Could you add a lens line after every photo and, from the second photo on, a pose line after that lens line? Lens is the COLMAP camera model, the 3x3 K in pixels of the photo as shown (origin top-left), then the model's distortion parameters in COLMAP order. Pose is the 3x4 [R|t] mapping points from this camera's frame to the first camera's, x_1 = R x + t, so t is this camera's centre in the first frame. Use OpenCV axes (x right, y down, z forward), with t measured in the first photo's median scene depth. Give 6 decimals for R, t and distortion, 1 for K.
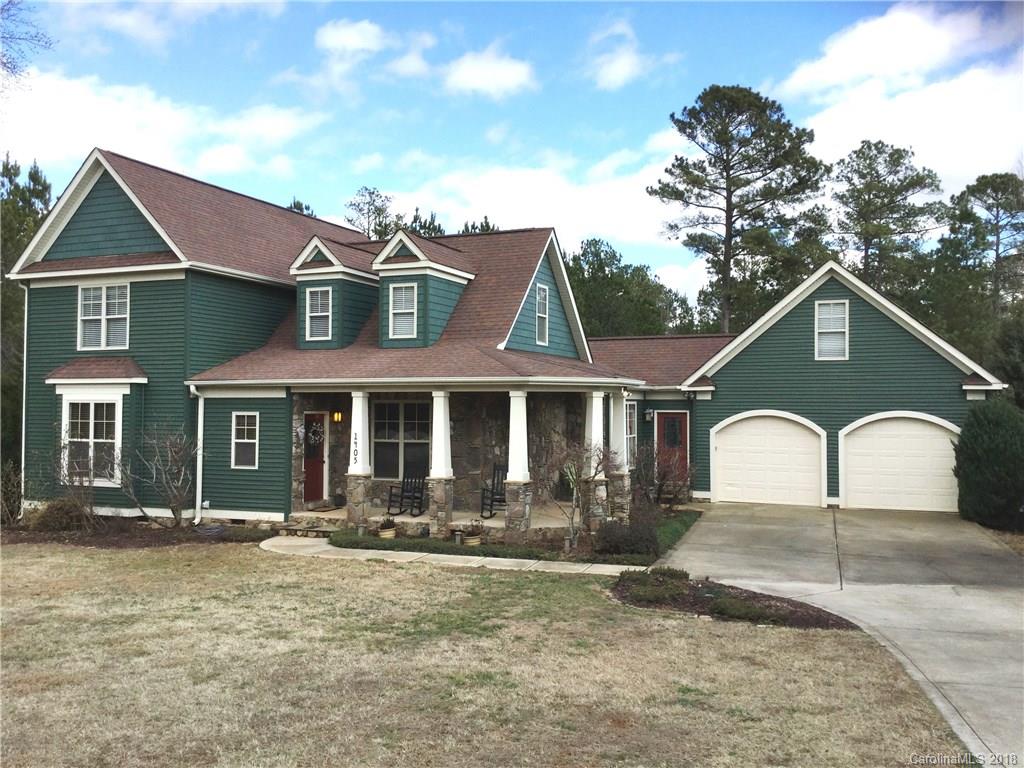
lens RADIAL K [[924.9, 0, 516.6], [0, 924.9, 381.7], [0, 0, 1]] dist [0.105449, -0.183465]
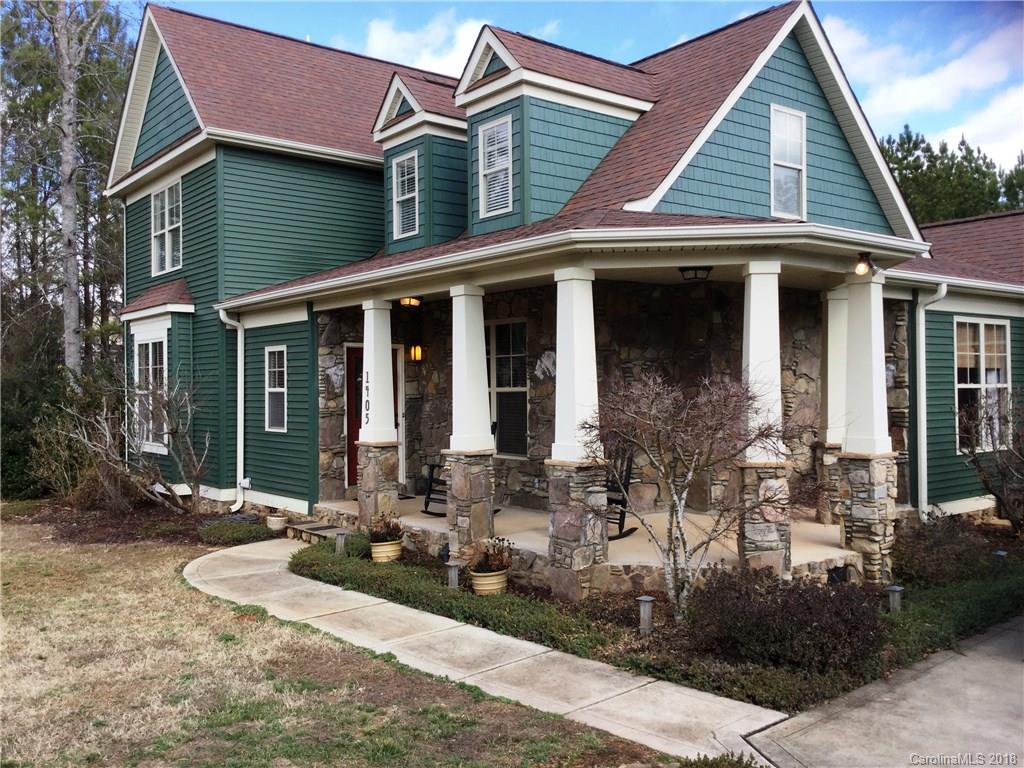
lens RADIAL K [[924.9, 0, 504.2], [0, 924.9, 384.8], [0, 0, 1]] dist [0.105449, -0.183465]
pose [[0.872589, -0.010644, -0.488339, 0.171846], [0.021783, 0.999616, 0.017135, 0.051774], [0.487969, -0.025589, 0.872486, 0.498906]]
